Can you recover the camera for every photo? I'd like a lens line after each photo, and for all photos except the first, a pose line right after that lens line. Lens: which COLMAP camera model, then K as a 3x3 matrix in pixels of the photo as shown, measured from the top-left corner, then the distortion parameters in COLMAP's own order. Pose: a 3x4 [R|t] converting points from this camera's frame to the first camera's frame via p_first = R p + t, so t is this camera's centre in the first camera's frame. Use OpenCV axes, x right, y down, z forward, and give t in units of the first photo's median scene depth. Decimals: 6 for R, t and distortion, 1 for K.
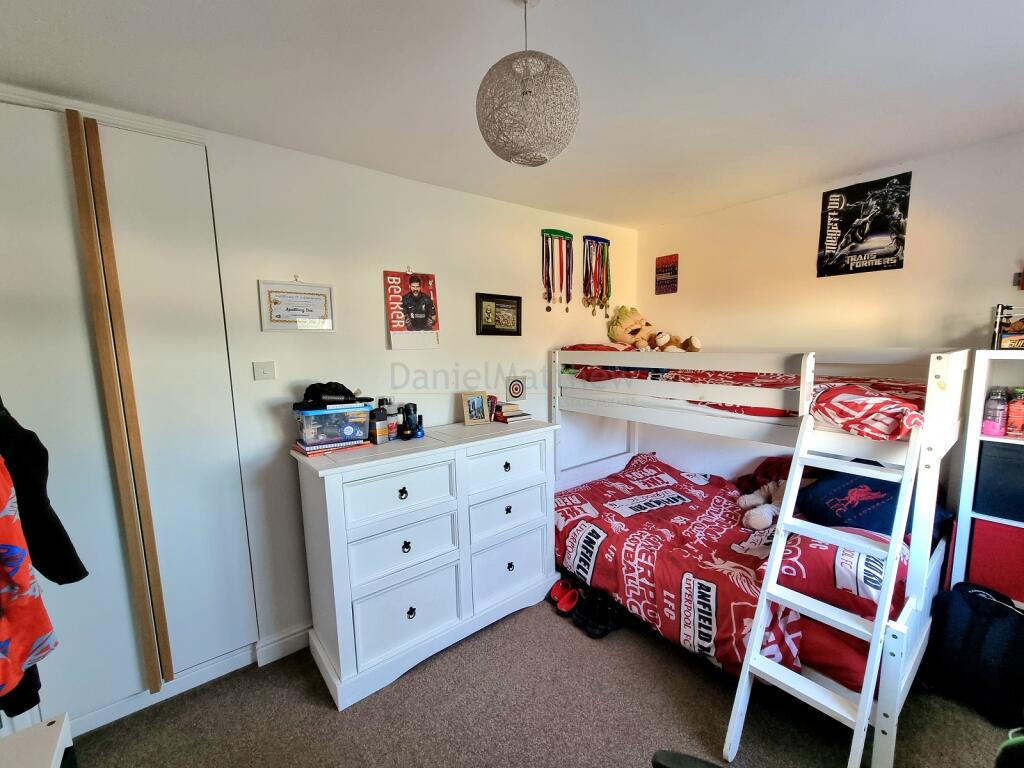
lens RADIAL K [[416.8, 0, 519.1], [0, 416.8, 392.6], [0, 0, 1]] dist [-0.014918, -0.000516]
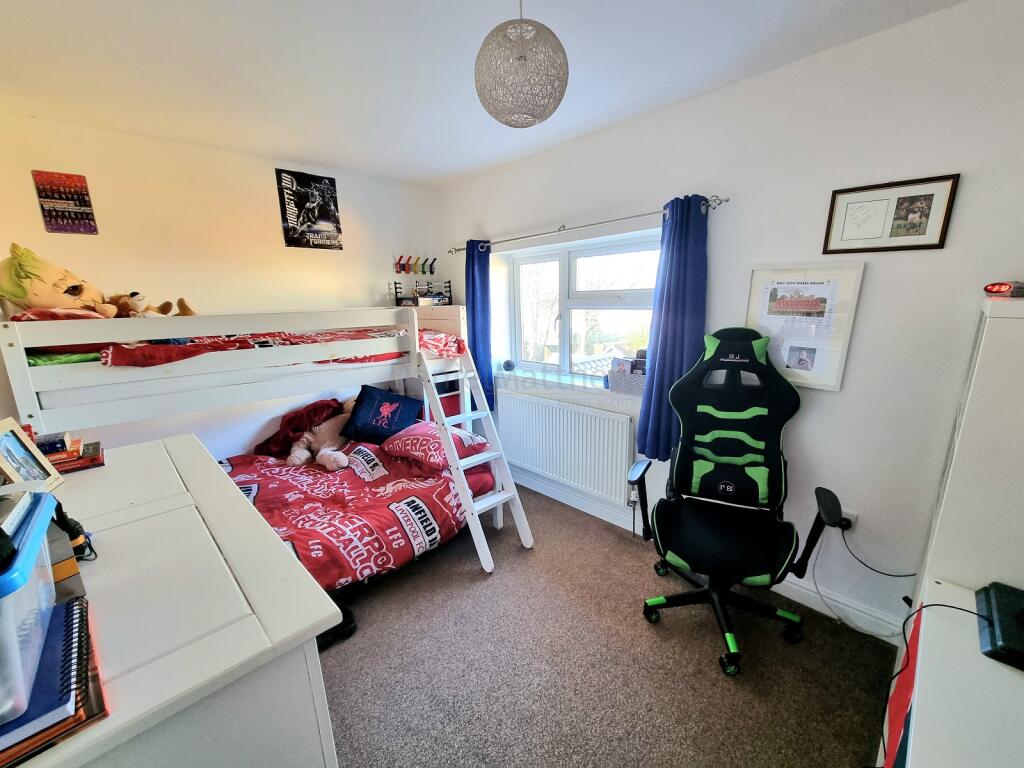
lens RADIAL K [[416.8, 0, 521.5], [0, 416.8, 389.8], [0, 0, 1]] dist [-0.014918, -0.000516]
pose [[-0.099302, -0.191740, 0.976409, -0.582919], [0.139440, 0.968895, 0.204446, -0.047479], [-0.985239, 0.156453, -0.069477, 0.573678]]
